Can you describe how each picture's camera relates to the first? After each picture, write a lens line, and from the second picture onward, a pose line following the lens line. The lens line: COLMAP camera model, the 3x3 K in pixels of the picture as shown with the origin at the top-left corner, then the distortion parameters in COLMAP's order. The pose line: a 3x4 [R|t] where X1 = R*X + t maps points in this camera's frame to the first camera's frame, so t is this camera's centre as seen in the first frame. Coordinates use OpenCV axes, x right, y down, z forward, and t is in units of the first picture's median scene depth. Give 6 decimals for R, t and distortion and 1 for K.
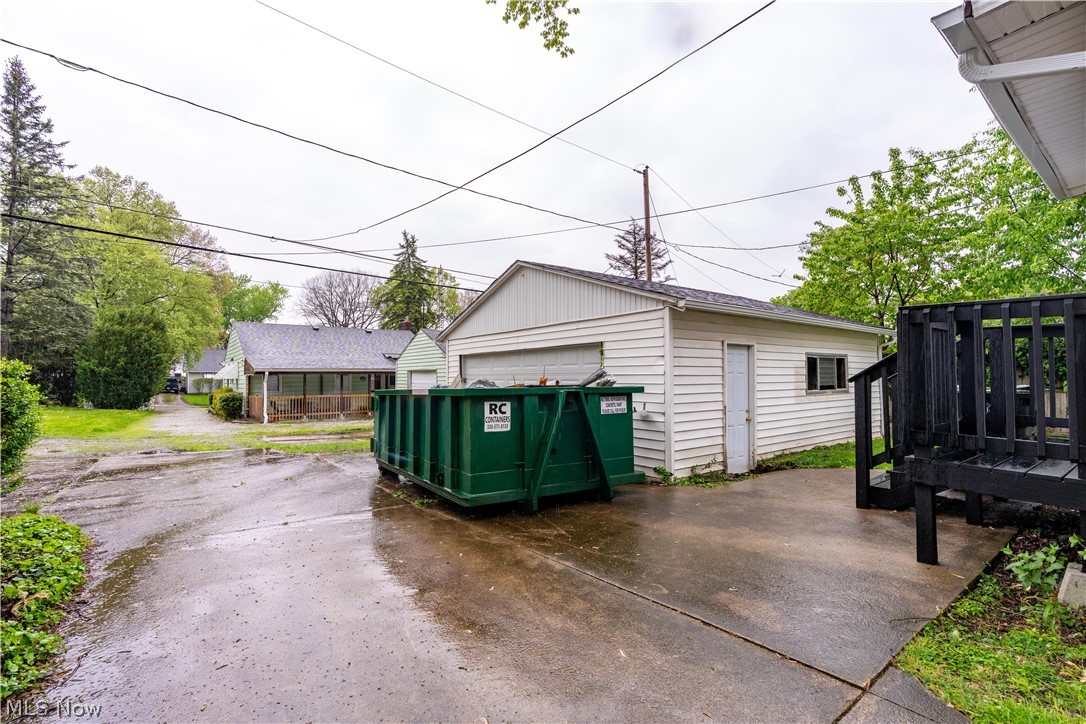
lens RADIAL K [[496.1, 0, 543.2], [0, 496.1, 363.3], [0, 0, 1]] dist [-0.007624, 0.003419]
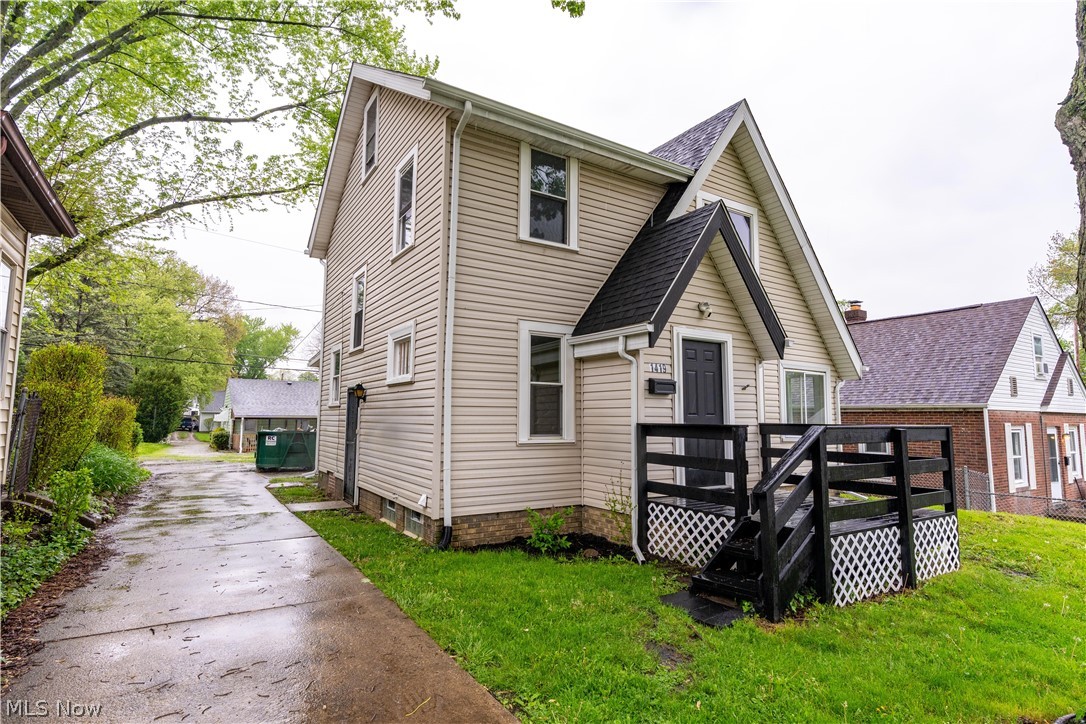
lens RADIAL K [[564.2, 0, 543.0], [0, 564.2, 362.6], [0, 0, 1]] dist [-0.003372, -0.000651]
pose [[0.996214, 0.006797, -0.086673, 0.218317], [-0.013034, 0.997348, -0.071603, -0.017329], [0.085956, 0.072461, 0.993660, -0.277468]]
